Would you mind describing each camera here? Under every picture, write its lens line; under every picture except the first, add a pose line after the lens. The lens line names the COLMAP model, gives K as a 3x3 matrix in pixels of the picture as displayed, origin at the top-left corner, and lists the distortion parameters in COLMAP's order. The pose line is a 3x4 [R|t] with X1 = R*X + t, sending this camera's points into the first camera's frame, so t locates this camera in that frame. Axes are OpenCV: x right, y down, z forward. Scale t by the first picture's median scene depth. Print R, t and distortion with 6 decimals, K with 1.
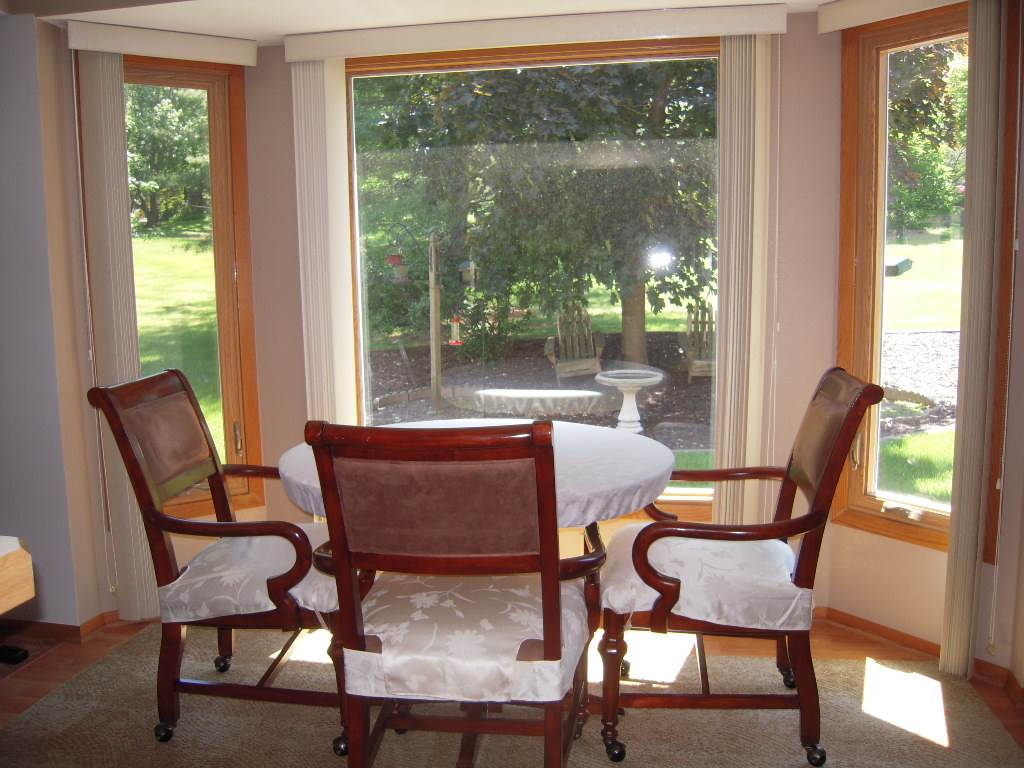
lens RADIAL K [[844.2, 0, 512.0], [0, 844.2, 384.0], [0, 0, 1]] dist [-0.117321, 0.058801]
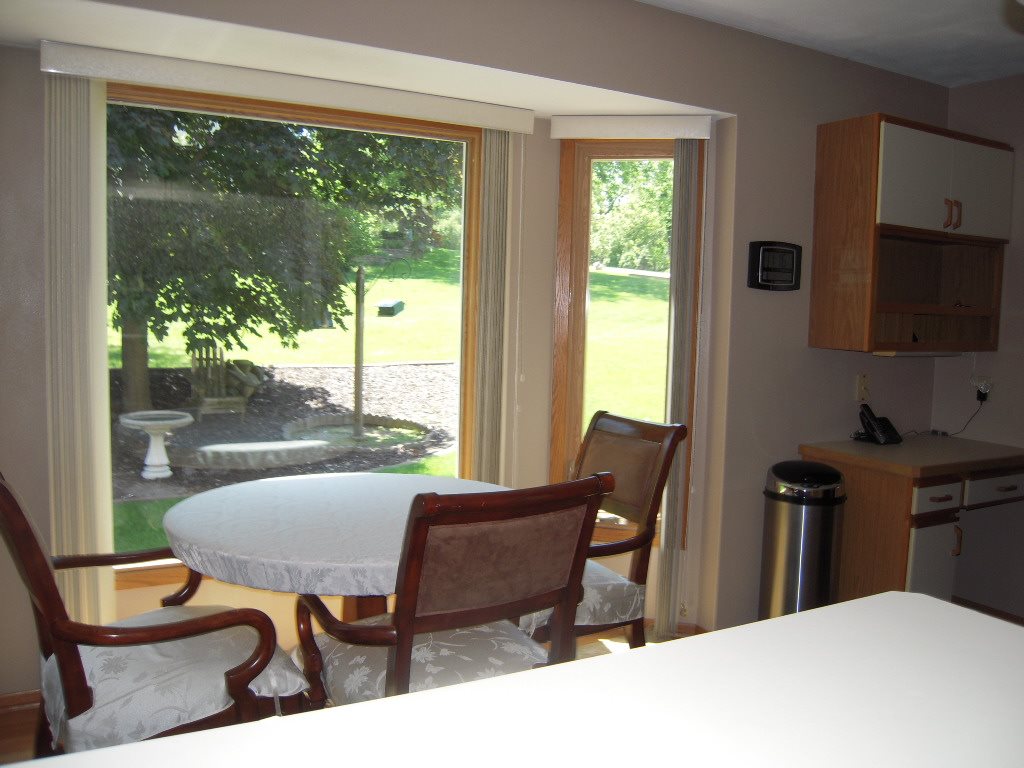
lens RADIAL K [[844.2, 0, 512.0], [0, 844.2, 384.0], [0, 0, 1]] dist [-0.117321, 0.058801]
pose [[0.778370, -0.022478, 0.627403, -0.146300], [0.045092, 0.998779, -0.020159, -0.011609], [-0.626185, 0.043982, 0.778433, 0.023352]]
